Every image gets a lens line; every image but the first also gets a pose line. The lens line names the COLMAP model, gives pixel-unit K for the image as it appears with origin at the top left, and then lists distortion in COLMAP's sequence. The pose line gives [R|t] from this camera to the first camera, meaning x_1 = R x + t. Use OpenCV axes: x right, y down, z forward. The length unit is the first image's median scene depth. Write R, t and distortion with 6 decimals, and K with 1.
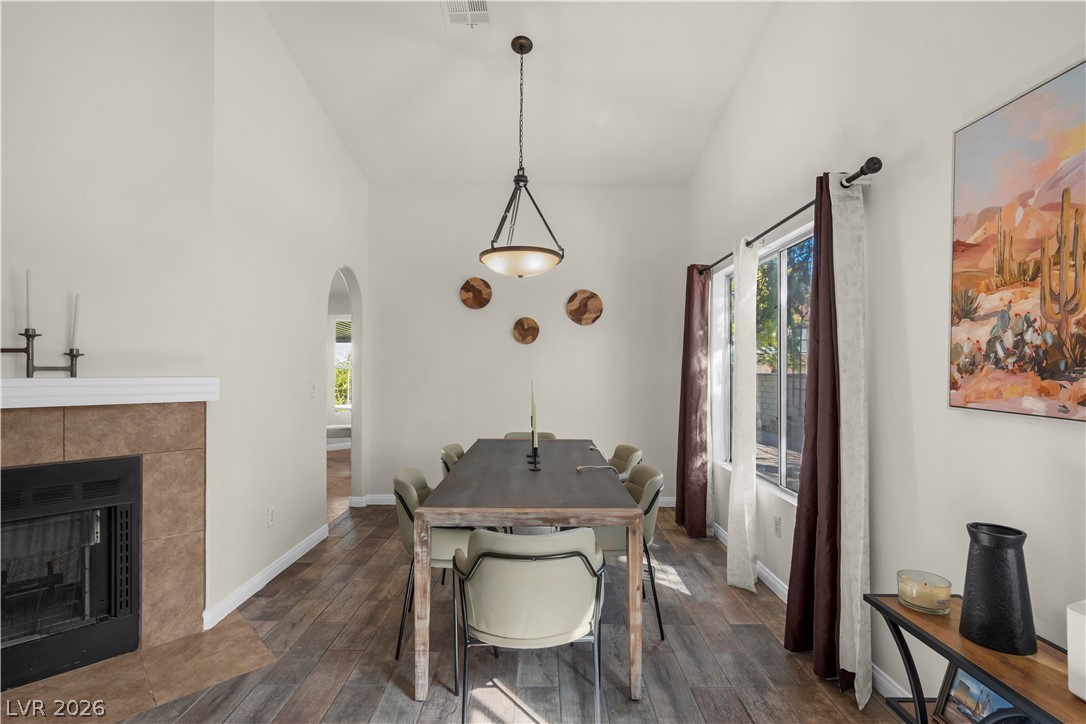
lens RADIAL K [[491.9, 0, 538.0], [0, 491.9, 370.7], [0, 0, 1]] dist [-0.006409, 0.003236]
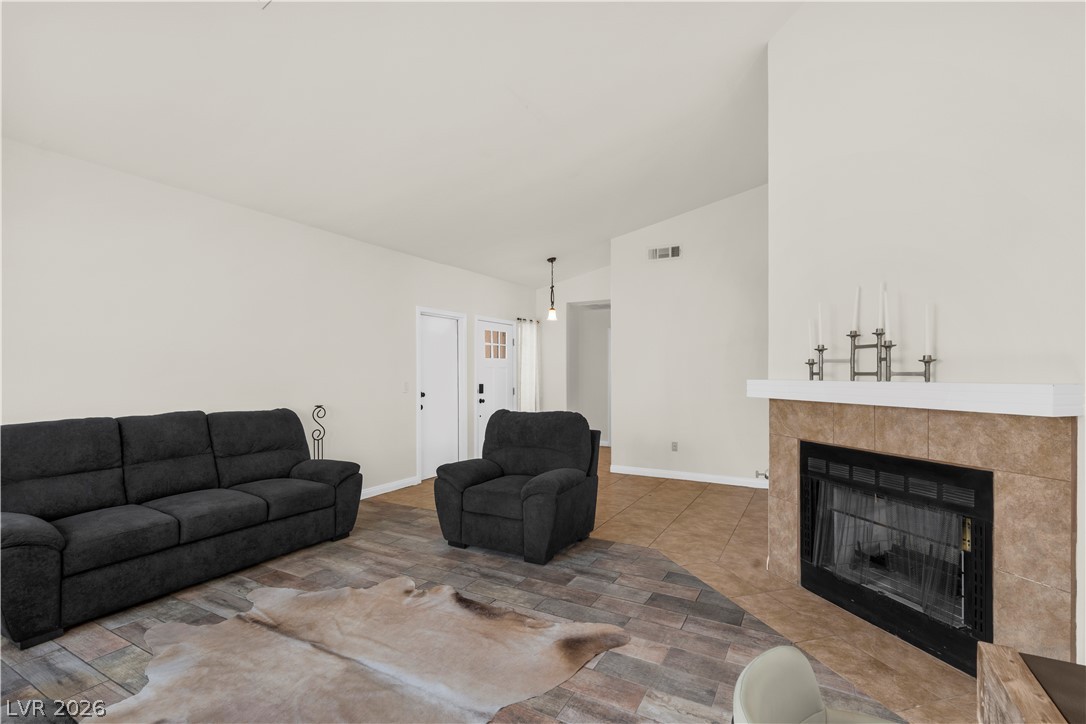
lens RADIAL K [[491.9, 0, 545.4], [0, 491.9, 378.9], [0, 0, 1]] dist [-0.006409, 0.003236]
pose [[-0.480277, 0.008803, -0.877073, 0.342778], [0.001997, 0.999958, 0.008943, -0.003818], [0.877115, 0.002544, -0.480274, 0.677200]]
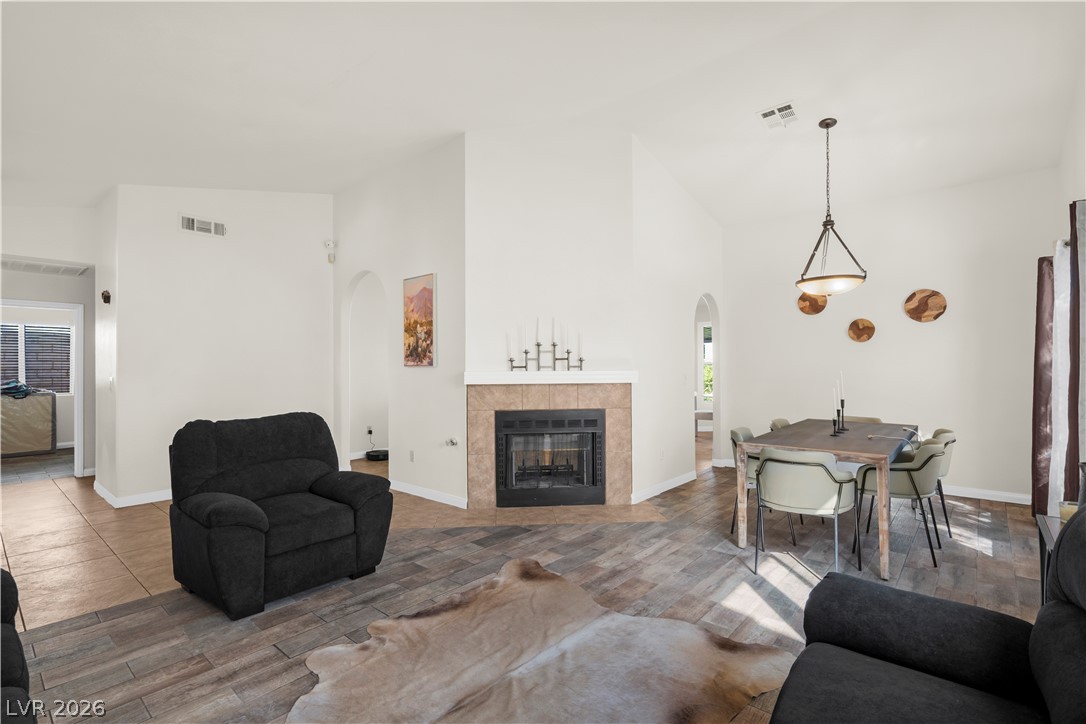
lens RADIAL K [[491.9, 0, 543.9], [0, 491.9, 360.5], [0, 0, 1]] dist [-0.006409, 0.003236]
pose [[0.756010, -0.017466, -0.654327, 0.323523], [0.008171, 0.999818, -0.017248, 0.004454], [0.654509, 0.007694, 0.756015, -0.679658]]
